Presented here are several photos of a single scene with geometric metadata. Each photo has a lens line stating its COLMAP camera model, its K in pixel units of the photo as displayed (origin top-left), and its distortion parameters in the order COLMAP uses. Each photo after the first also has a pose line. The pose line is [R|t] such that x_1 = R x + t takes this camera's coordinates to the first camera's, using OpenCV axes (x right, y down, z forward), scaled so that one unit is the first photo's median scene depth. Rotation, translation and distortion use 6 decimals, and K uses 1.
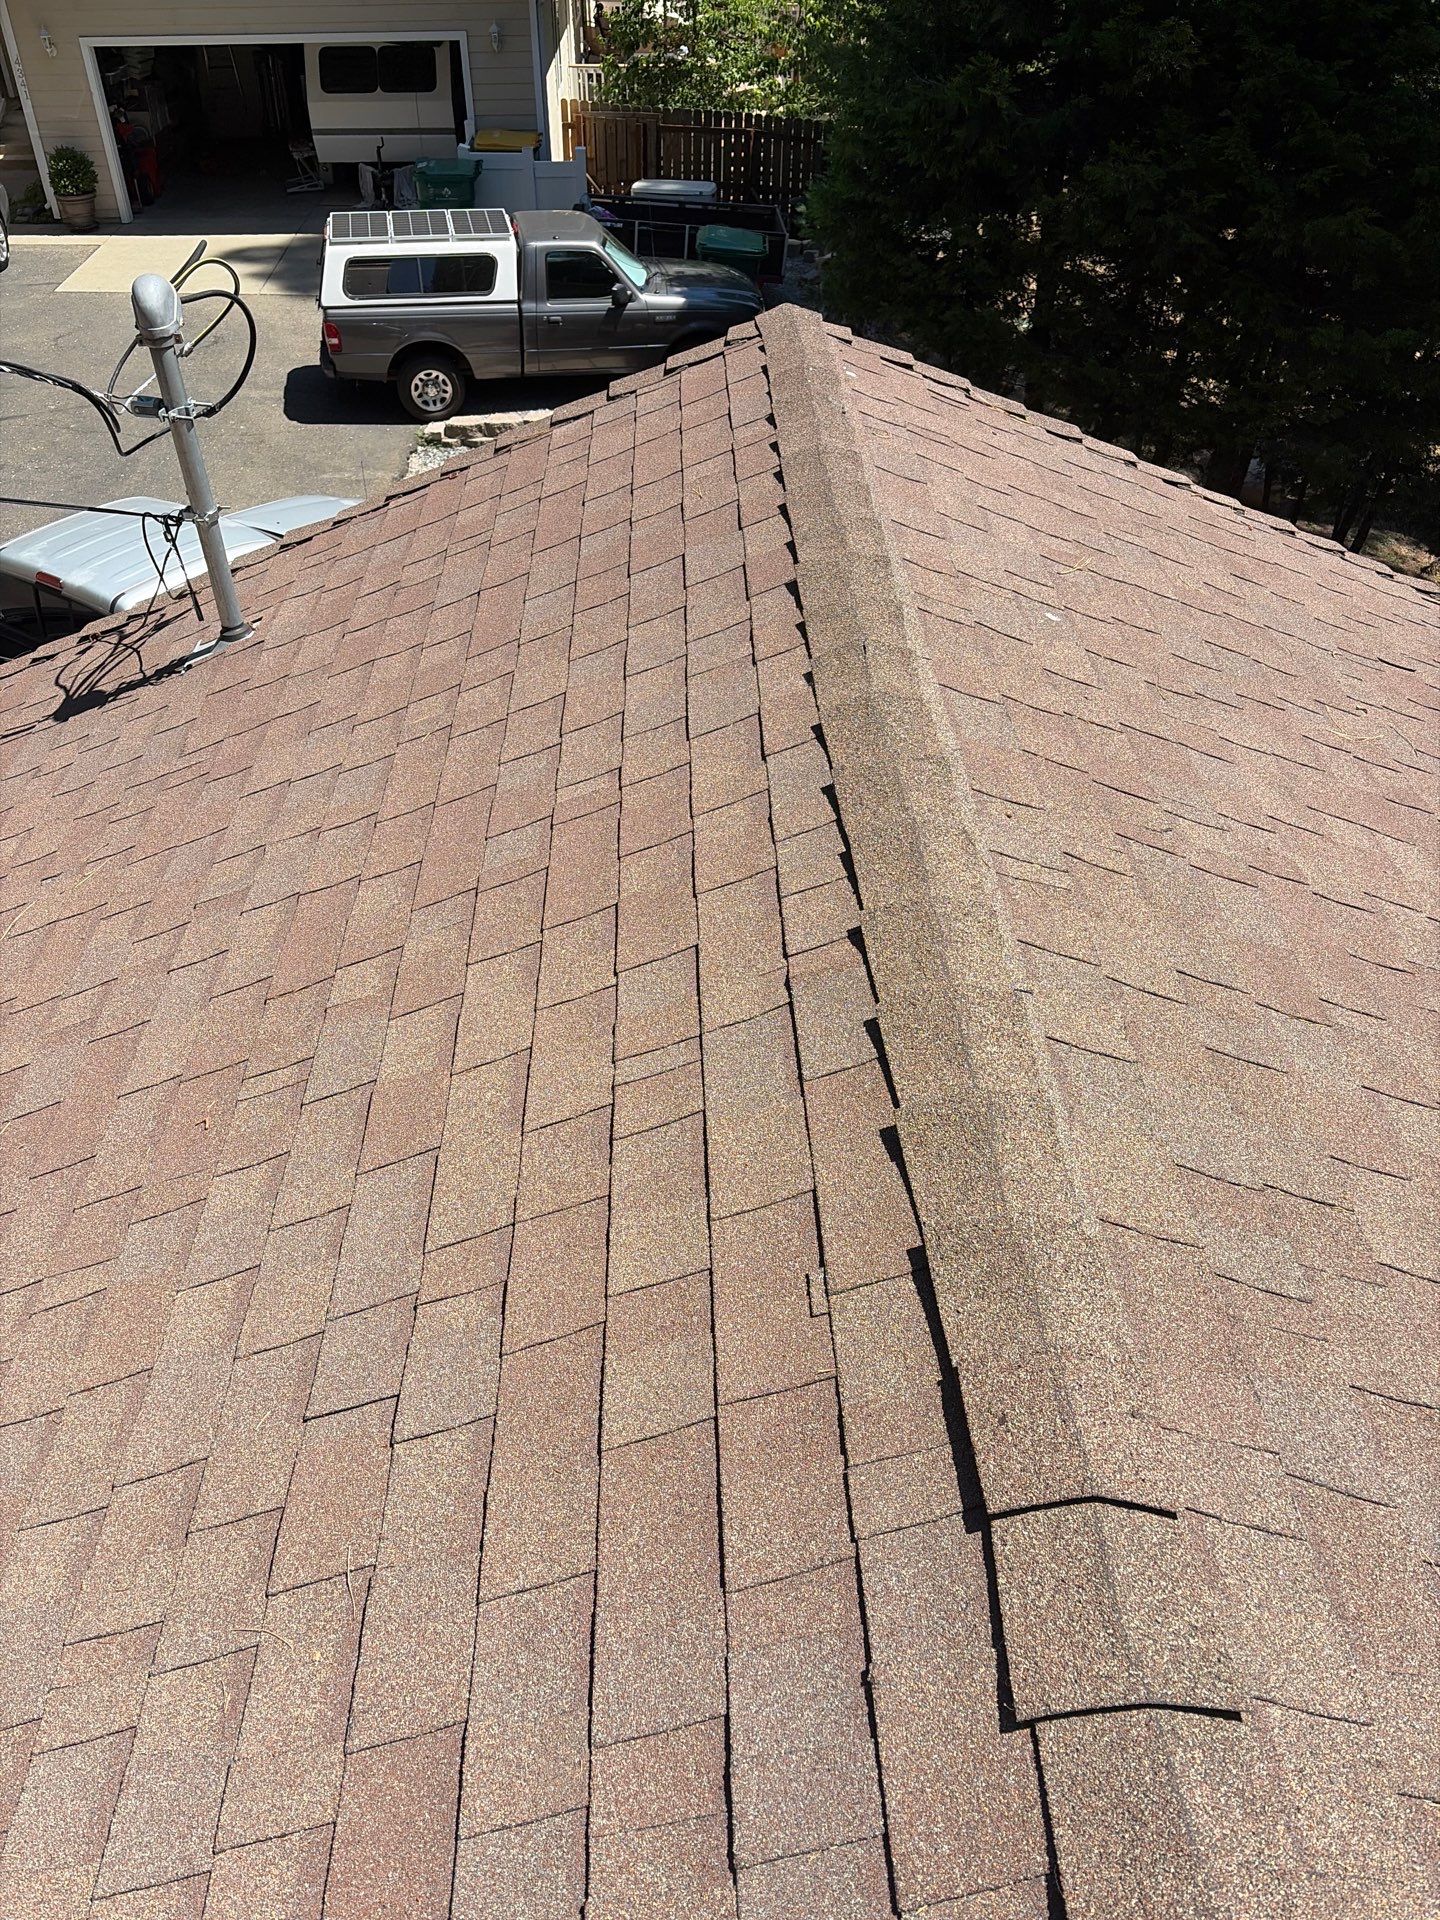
lens RADIAL K [[1424.2, 0, 720.0], [0, 1424.2, 960.0], [0, 0, 1]] dist [0.055544, -0.057085]
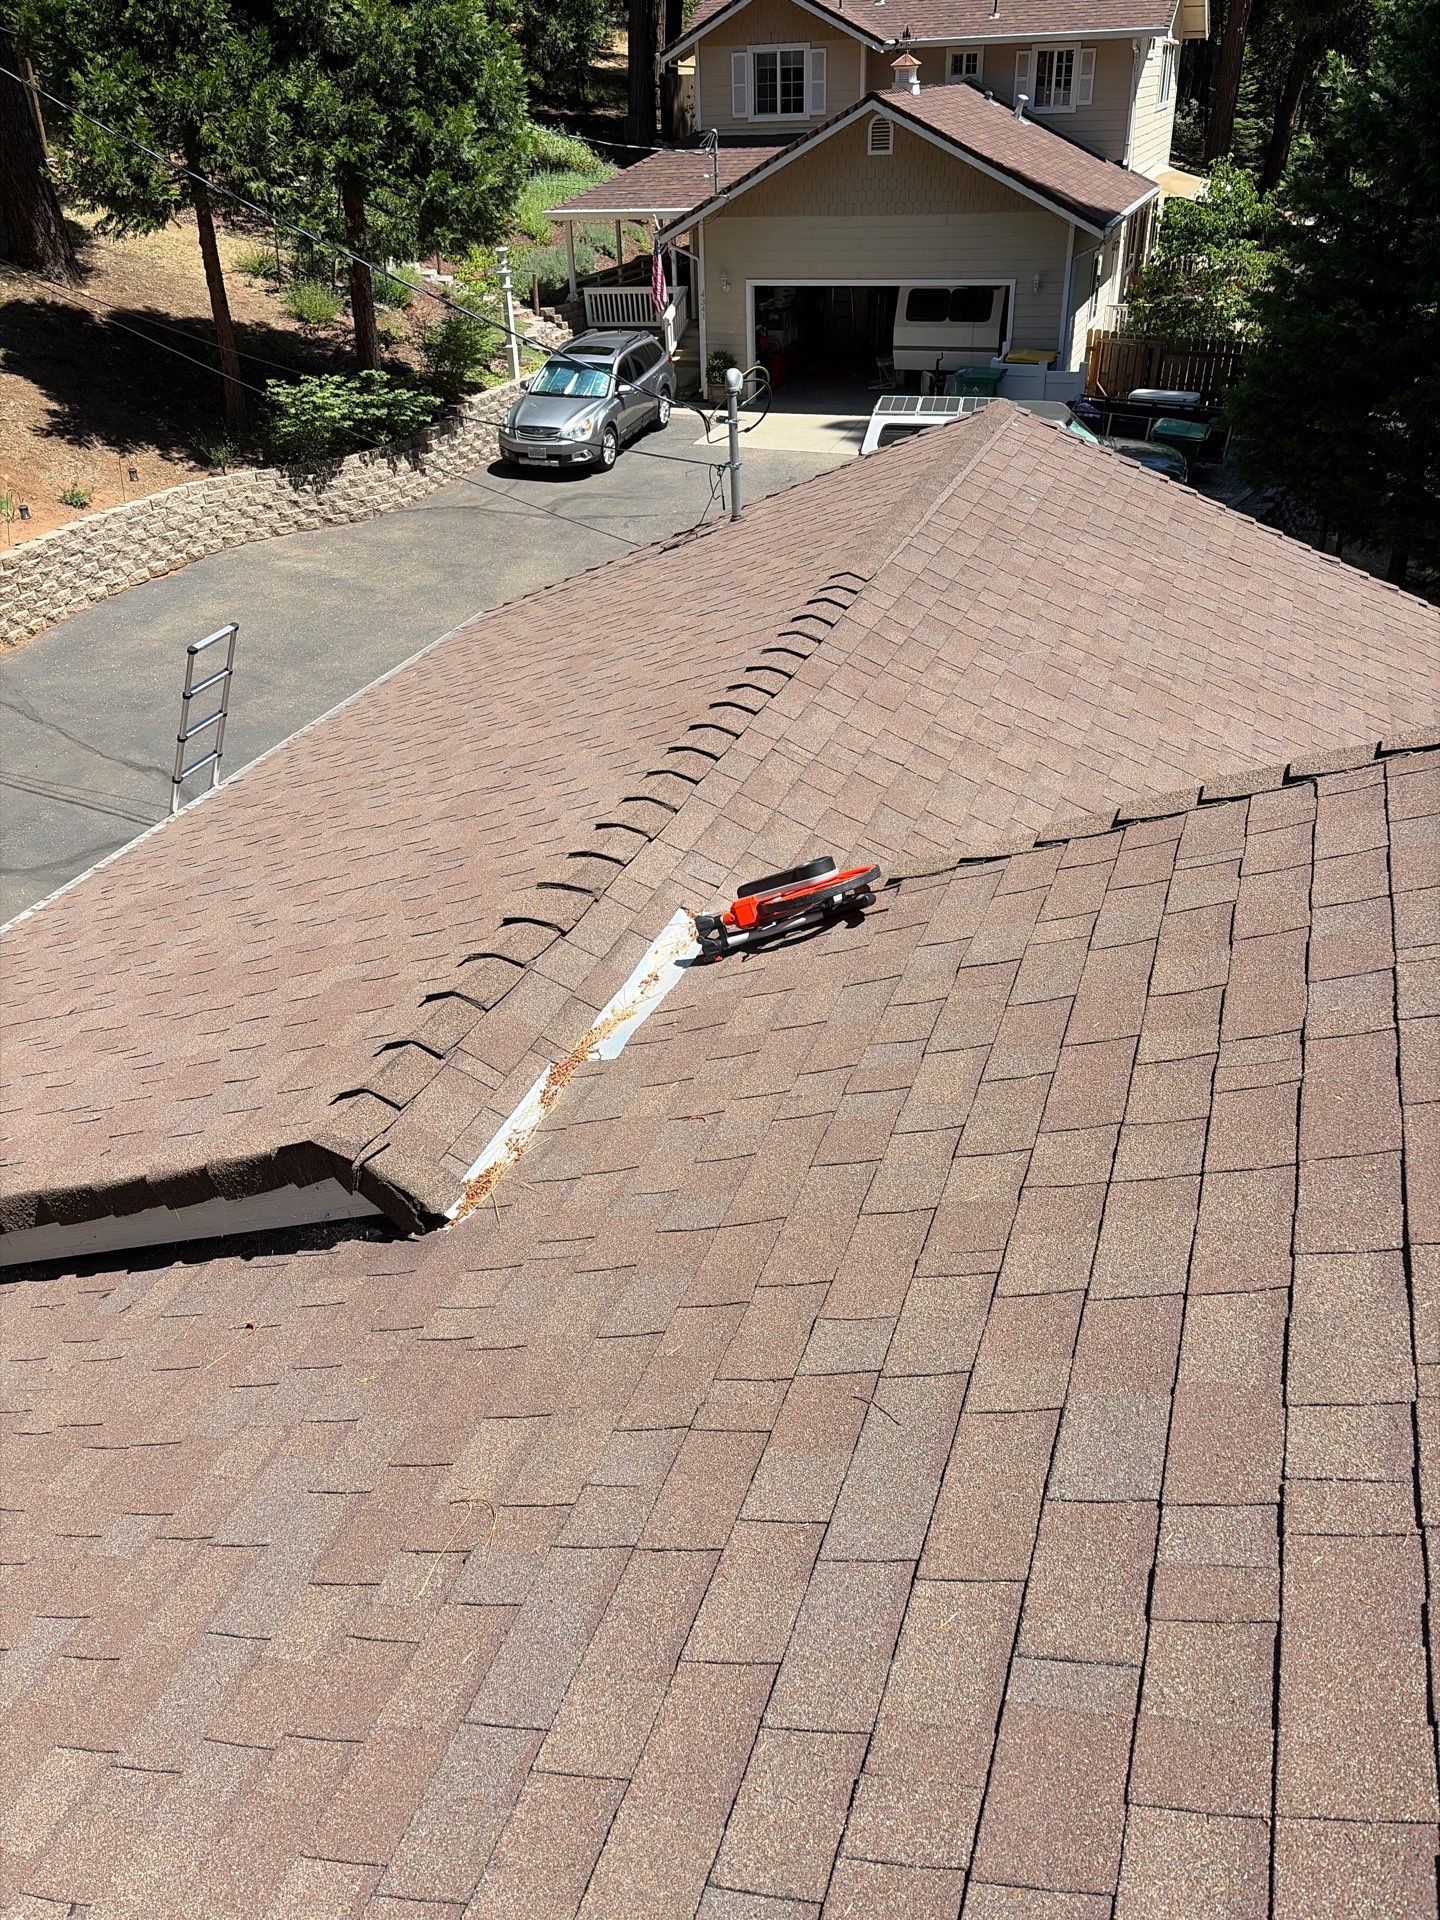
lens RADIAL K [[1450.4, 0, 720.0], [0, 1450.4, 960.0], [0, 0, 1]] dist [0.038577, -0.029256]
pose [[0.928117, 0.169692, -0.331365, 0.120648], [-0.212716, 0.972194, -0.097934, 0.157052], [0.305532, 0.161381, 0.938406, -0.247317]]
